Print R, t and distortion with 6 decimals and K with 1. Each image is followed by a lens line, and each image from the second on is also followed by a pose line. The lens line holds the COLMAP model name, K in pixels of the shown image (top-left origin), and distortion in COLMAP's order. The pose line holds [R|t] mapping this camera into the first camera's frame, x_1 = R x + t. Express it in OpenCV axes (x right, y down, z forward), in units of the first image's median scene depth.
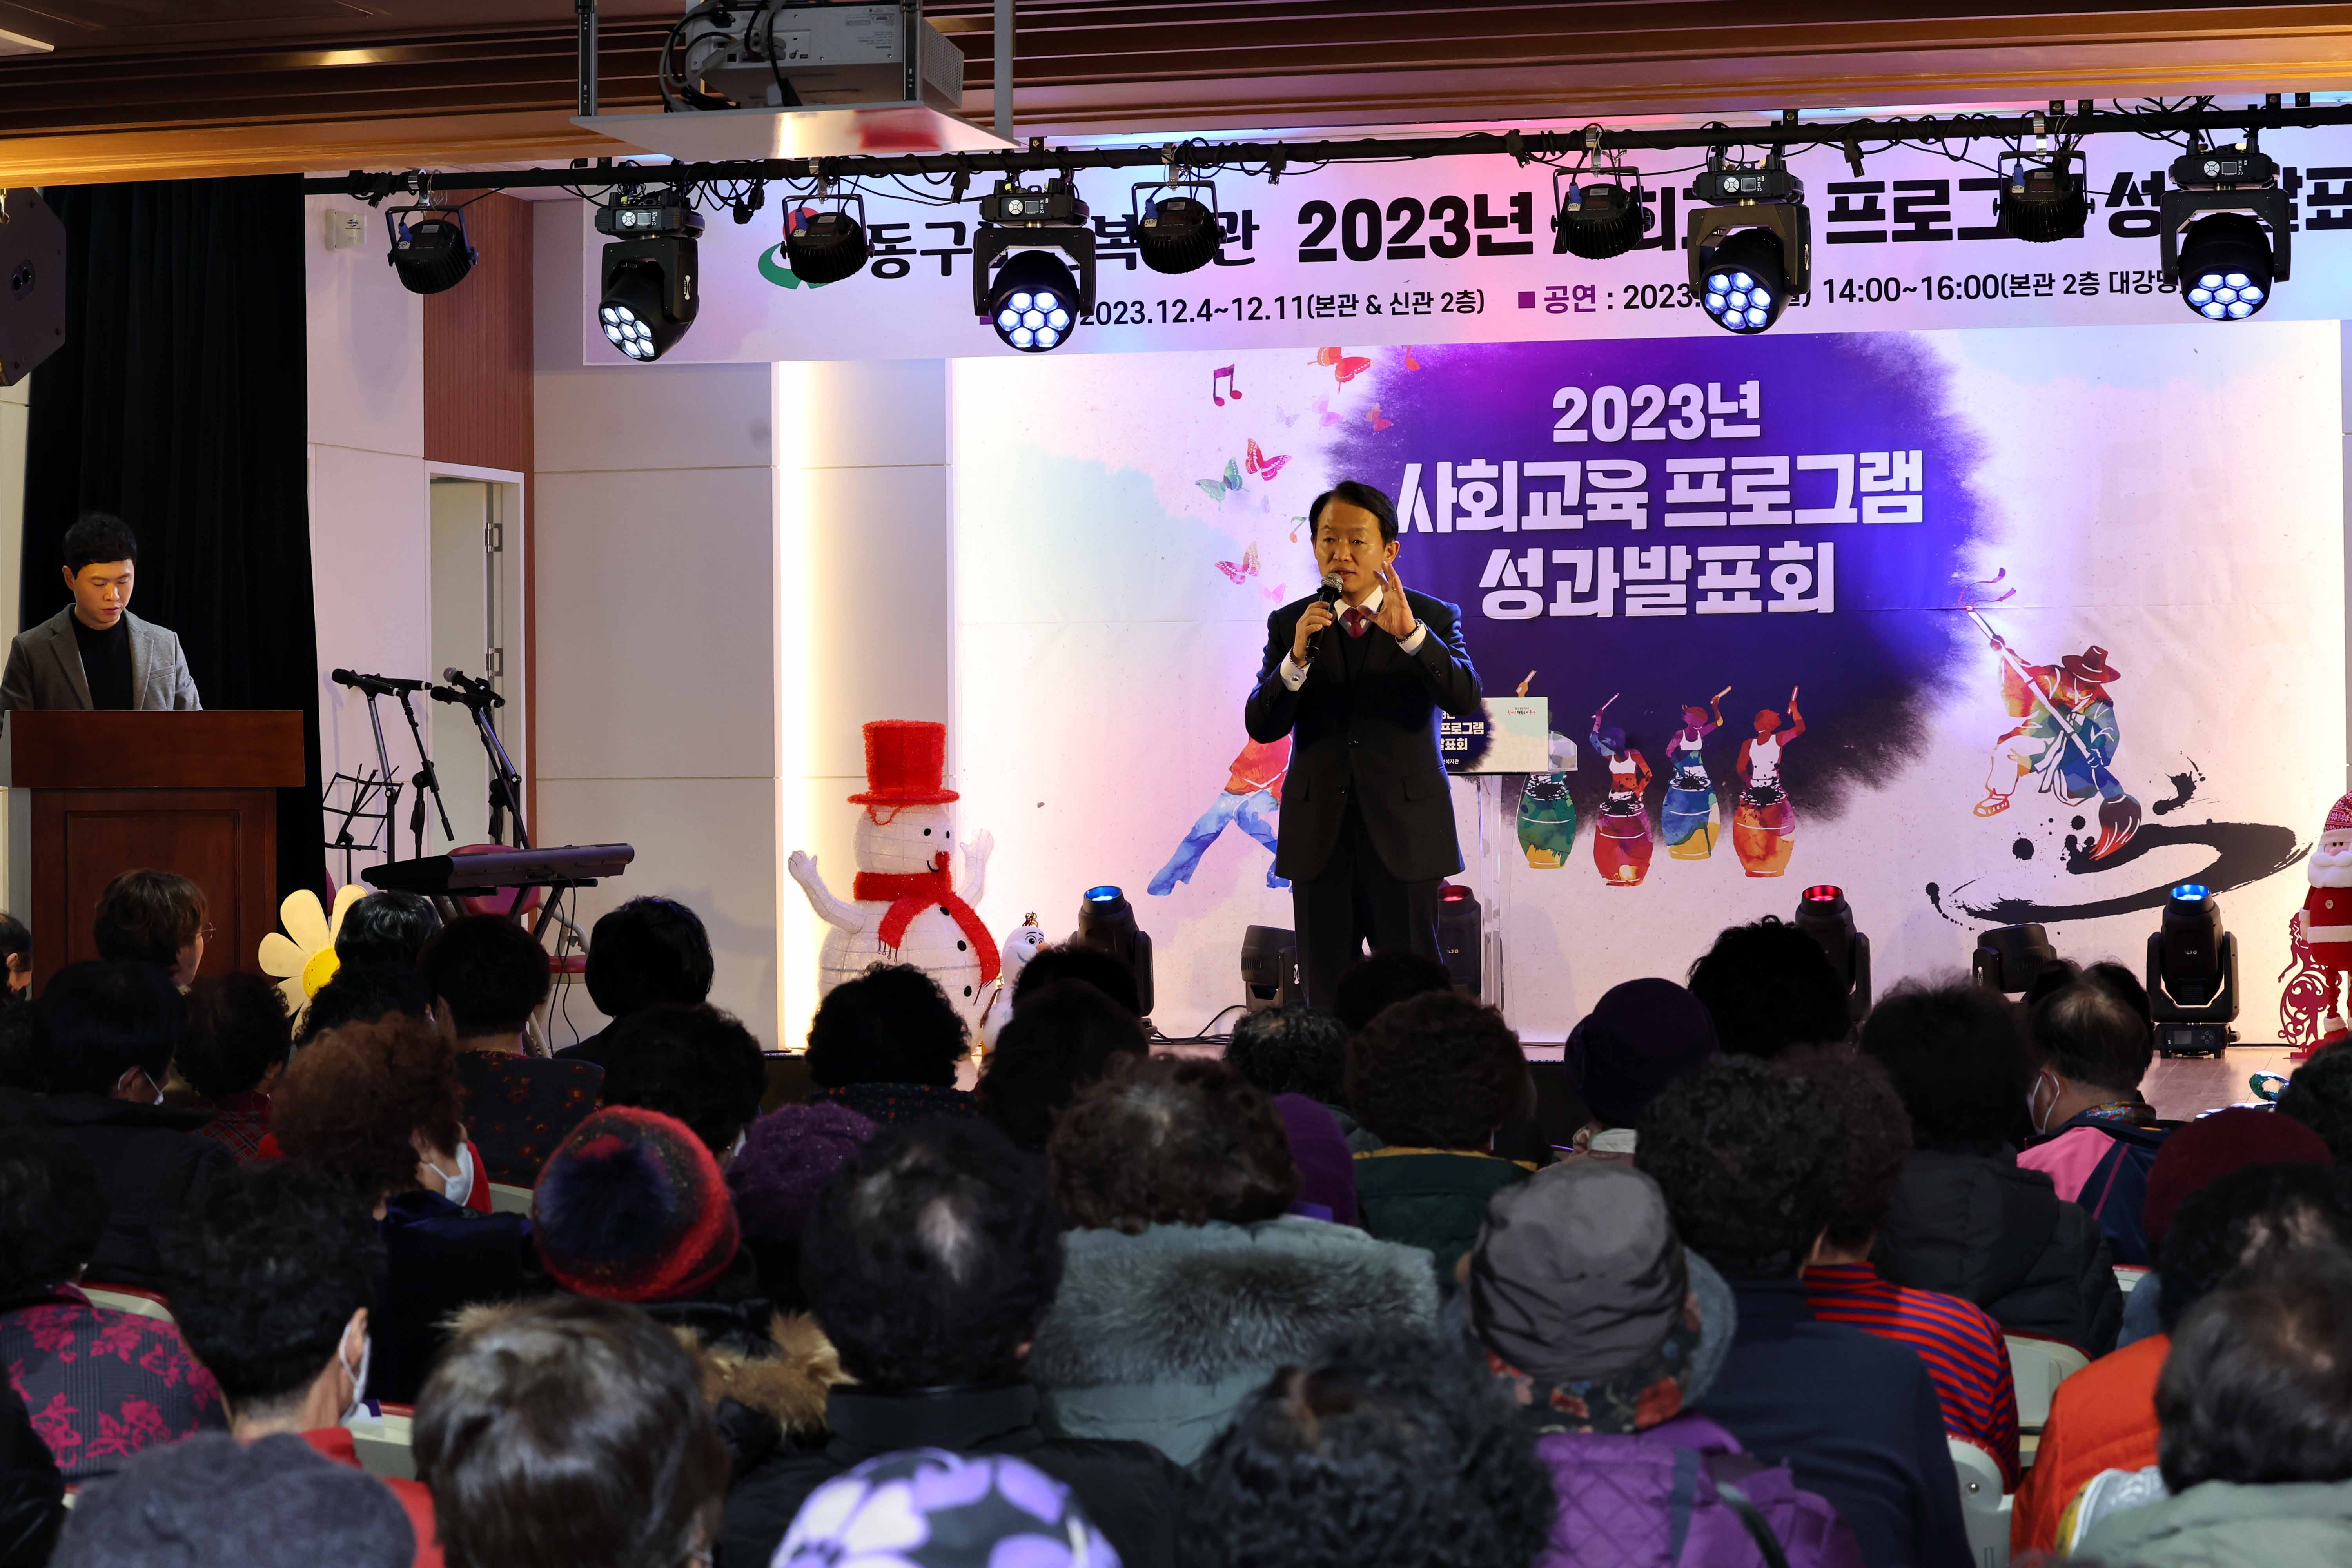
lens RADIAL K [[4921.3, 0, 1192.9], [0, 4921.3, 680.8], [0, 0, 1]] dist [-0.227423, 0.000000]
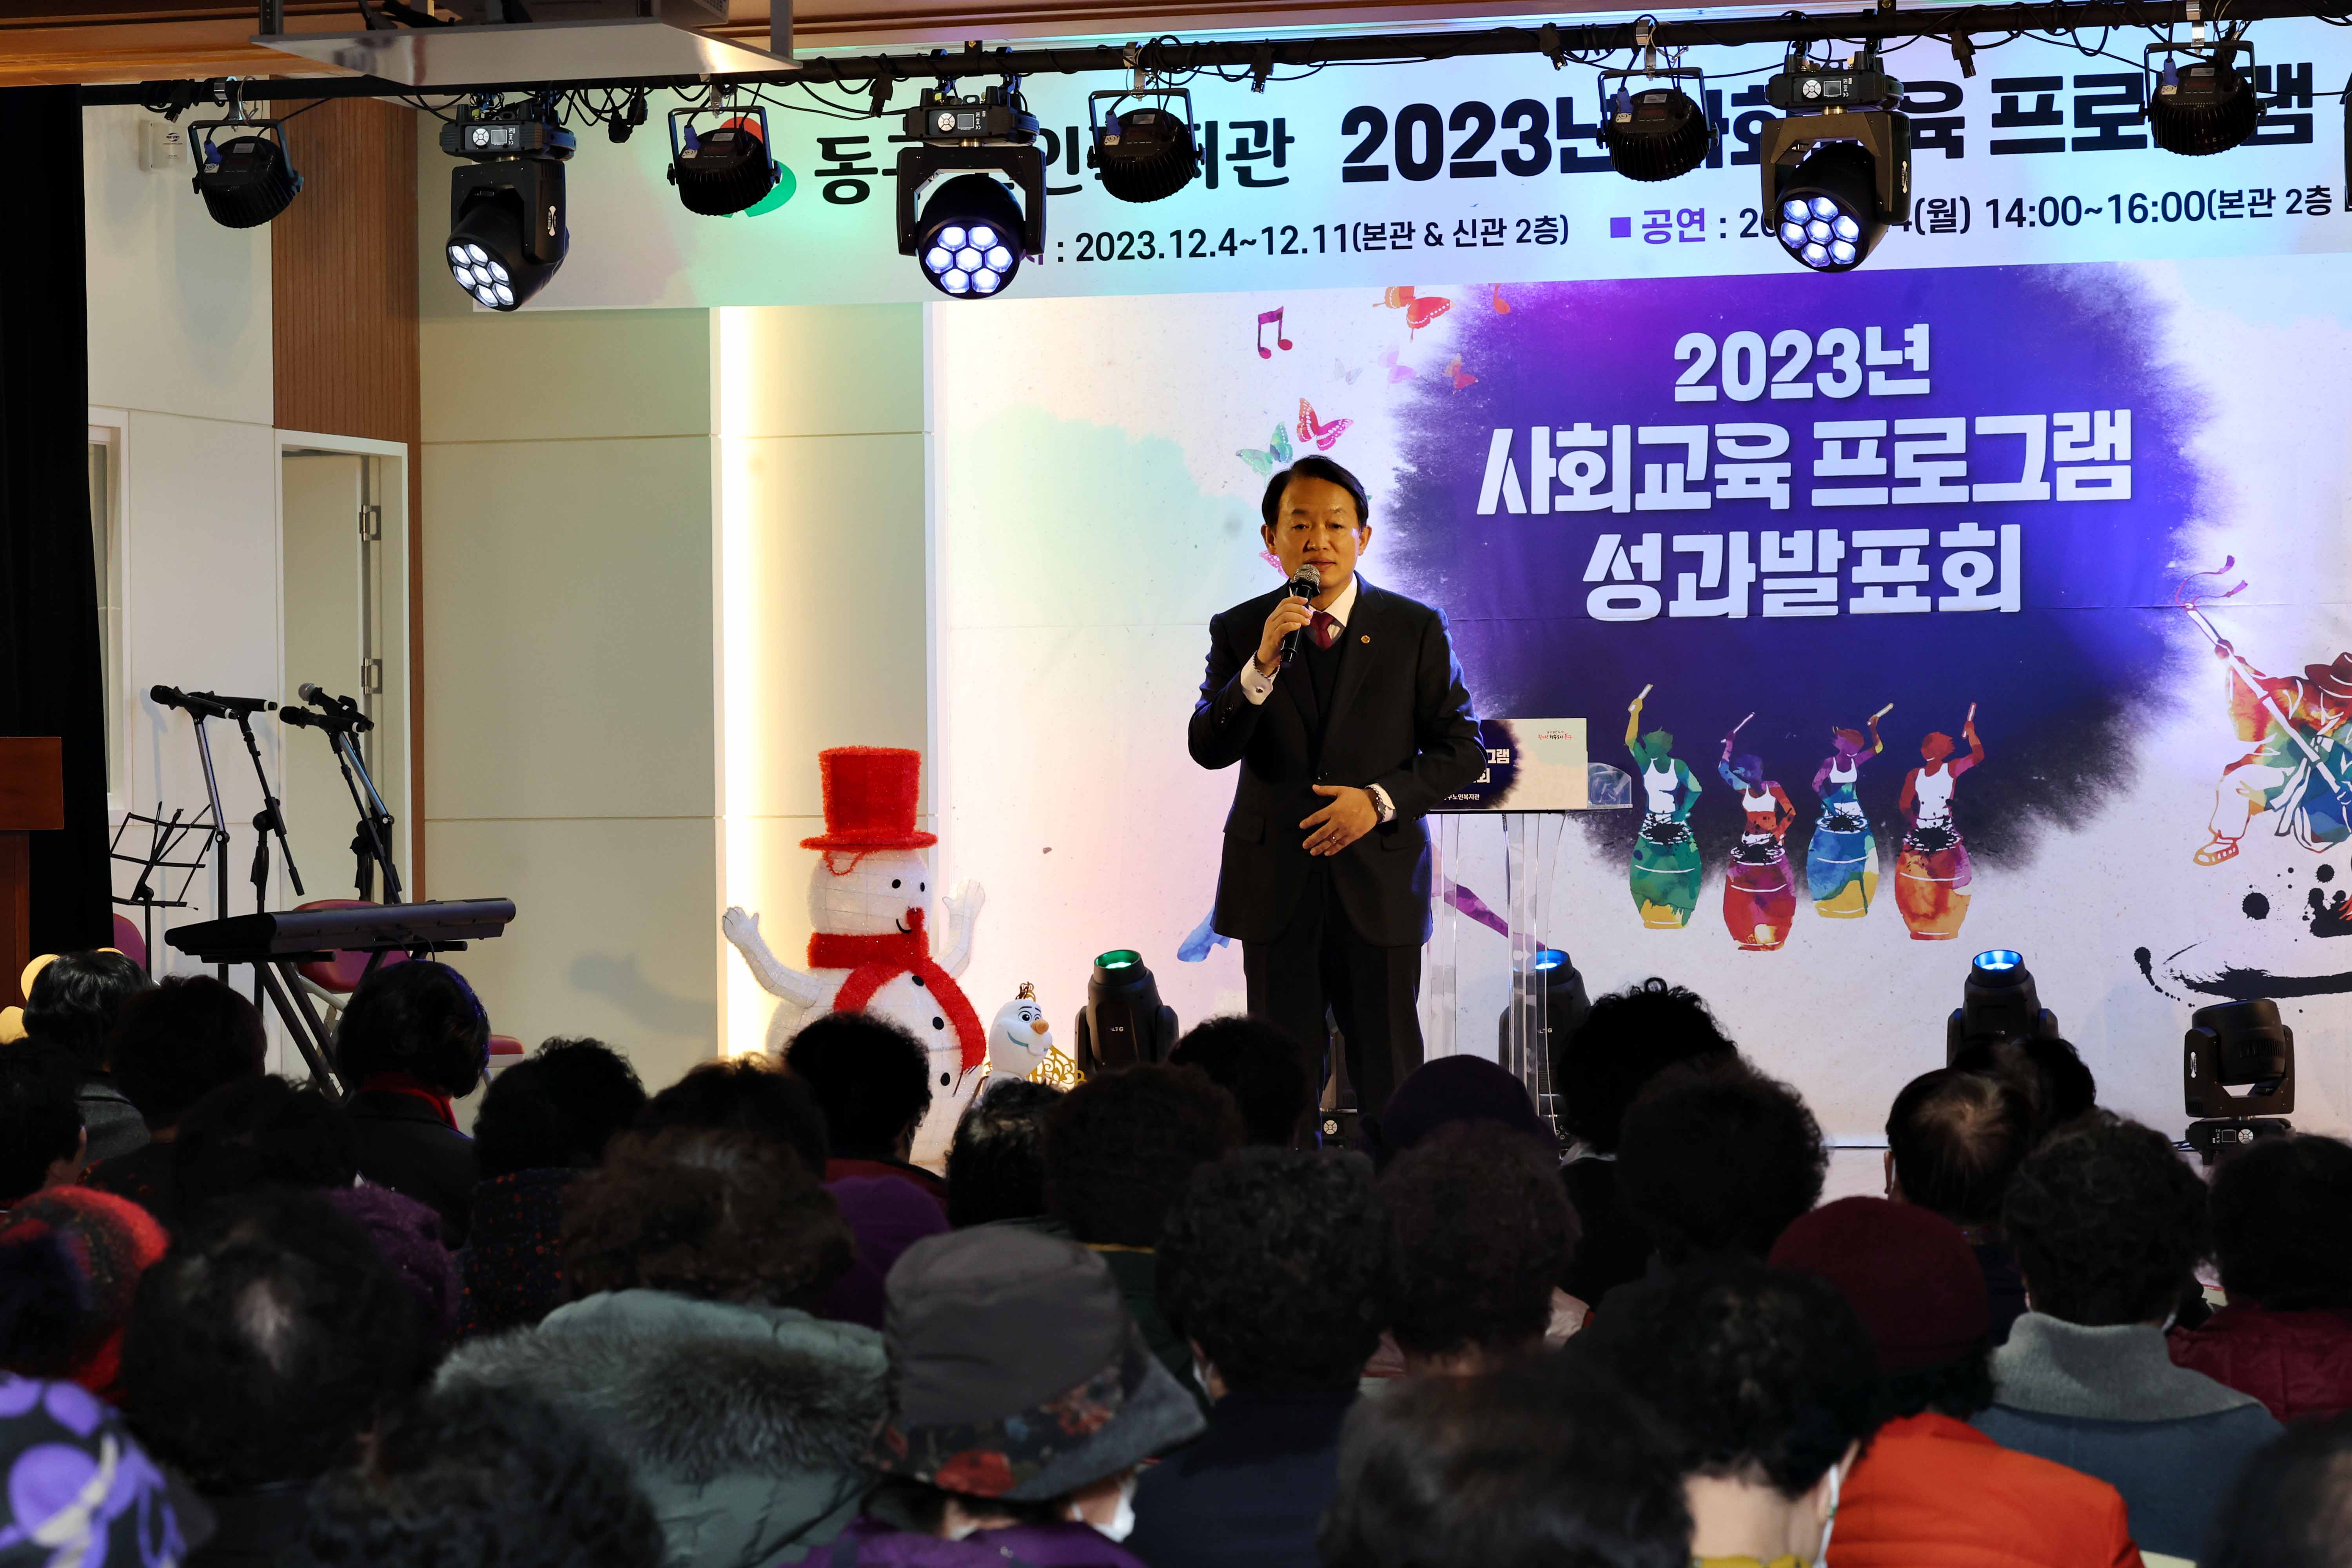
lens RADIAL K [[6278.7, 0, 1185.8], [0, 6278.7, 780.4], [0, 0, 1]] dist [0.003529, 0.000000]
pose [[0.998993, -0.001145, -0.044850, 0.043568], [0.001777, 0.999900, 0.014056, -0.001025], [0.044829, -0.014122, 0.998895, -0.040502]]
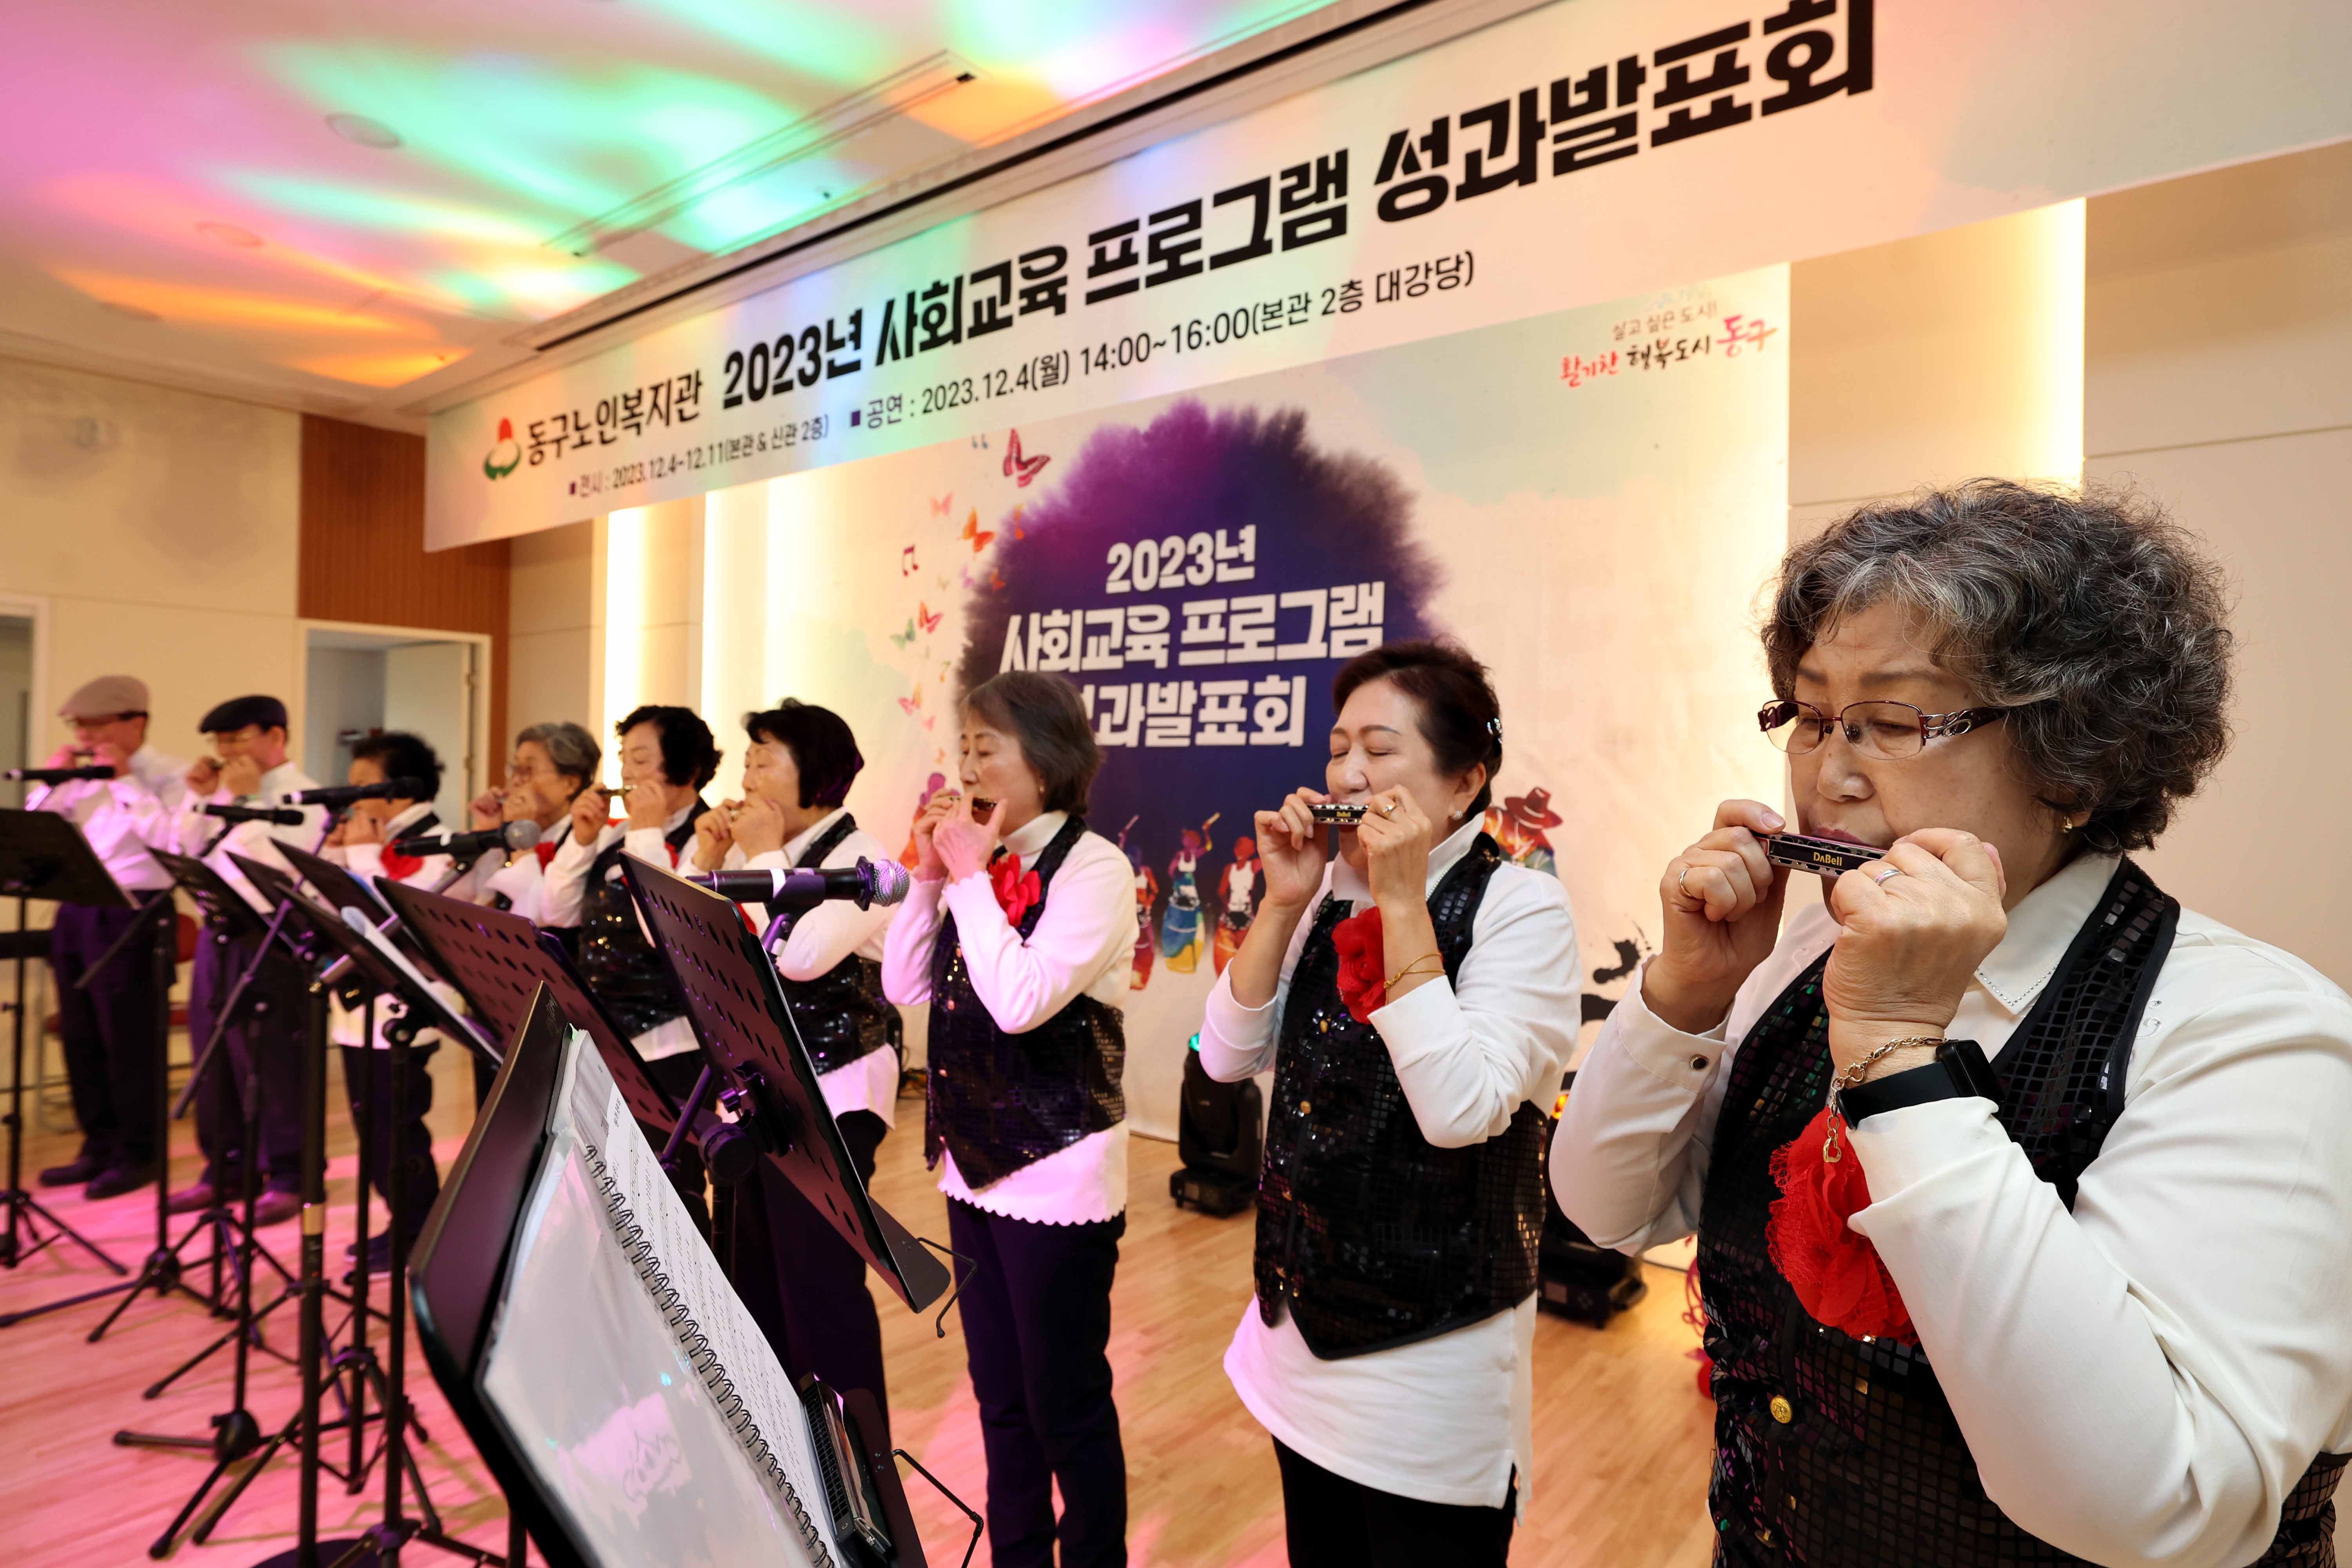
lens RADIAL K [[1339.9, 0, 1174.4], [0, 1339.9, 758.8], [0, 0, 1]] dist [-0.026006, 0.001592]
pose [[0.912484, 0.020826, -0.408581, 0.239763], [-0.020504, 0.999776, 0.005167, -0.013117], [0.408597, 0.003663, 0.912707, 0.800043]]
